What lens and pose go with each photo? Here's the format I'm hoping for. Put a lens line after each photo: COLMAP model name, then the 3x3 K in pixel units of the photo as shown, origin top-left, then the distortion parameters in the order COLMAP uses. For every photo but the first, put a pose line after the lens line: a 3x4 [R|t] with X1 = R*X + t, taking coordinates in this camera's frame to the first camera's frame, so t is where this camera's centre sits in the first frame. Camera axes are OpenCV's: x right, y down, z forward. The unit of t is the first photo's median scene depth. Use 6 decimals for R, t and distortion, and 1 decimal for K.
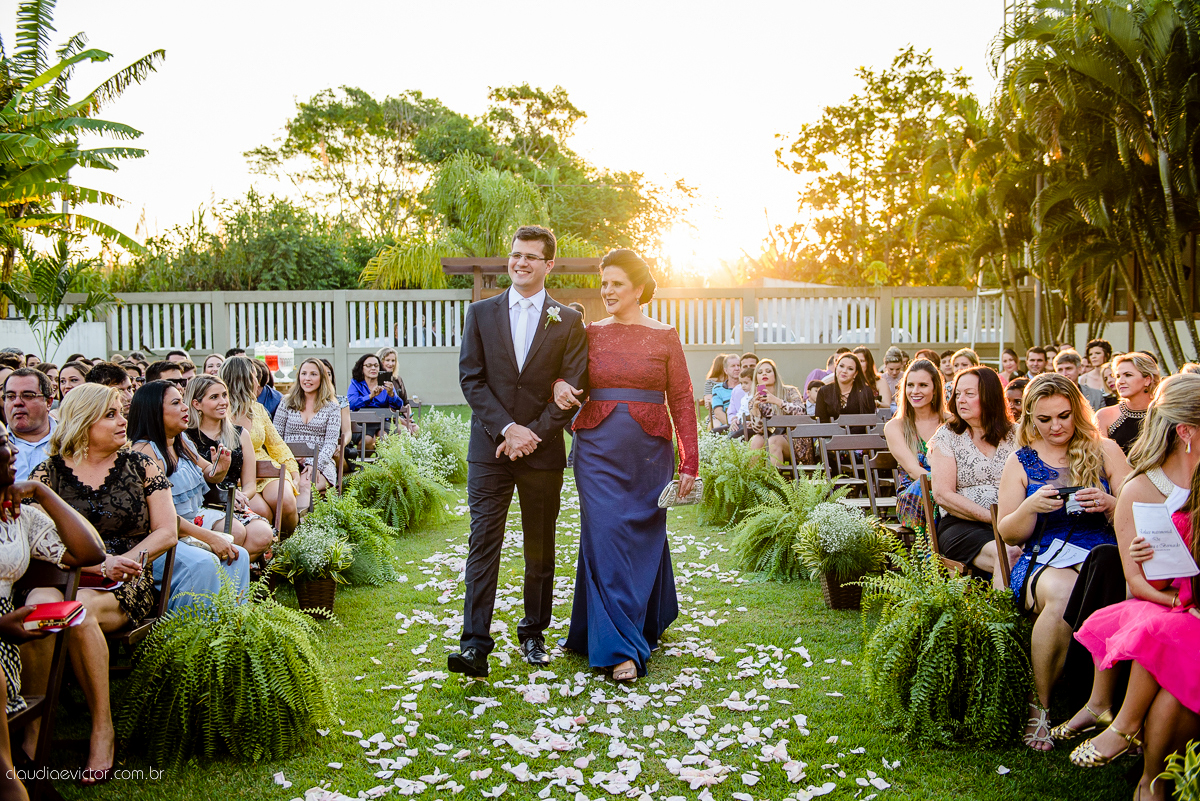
lens RADIAL K [[1253.9, 0, 597.6], [0, 1253.9, 407.6], [0, 0, 1]] dist [-0.018078, 0.000000]
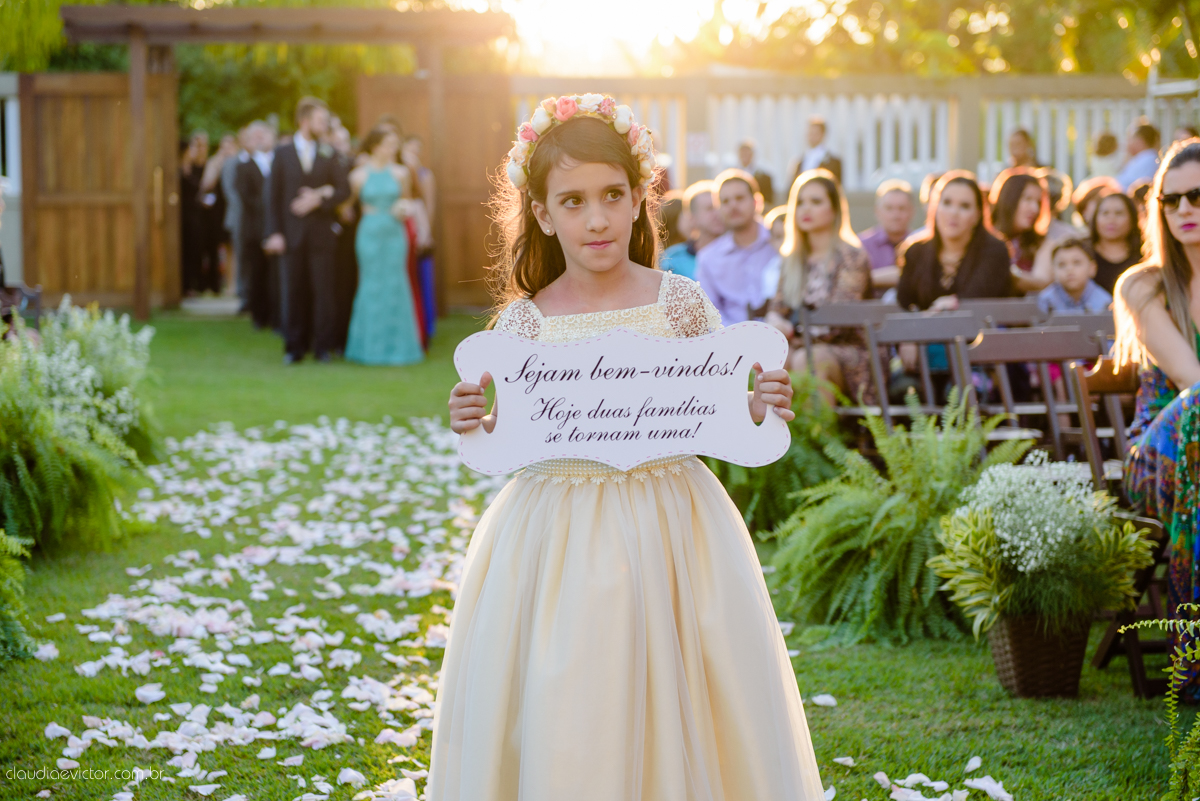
lens RADIAL K [[2434.3, 0, 598.6], [0, 2434.3, 405.5], [0, 0, 1]] dist [0.003275, 0.000000]
pose [[0.993703, -0.004926, 0.111941, -0.030135], [0.002712, 0.999798, 0.019919, 0.017325], [-0.112016, -0.019490, 0.993515, 0.066010]]
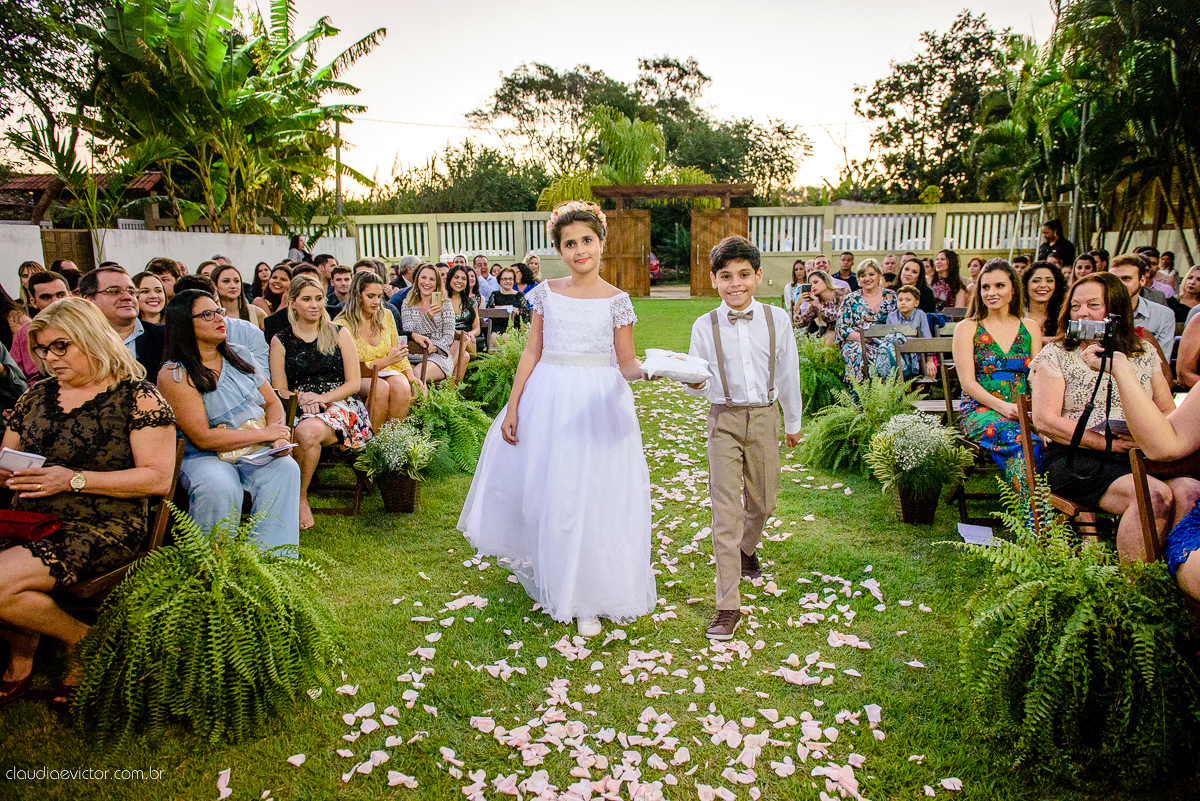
lens RADIAL K [[785.5, 0, 611.8], [0, 785.5, 408.5], [0, 0, 1]] dist [-0.003165, -0.000373]
pose [[0.989677, 0.022607, -0.141524, 0.021811], [-0.001985, 0.989549, 0.144186, -0.007214], [0.143305, -0.142417, 0.979378, 0.178995]]
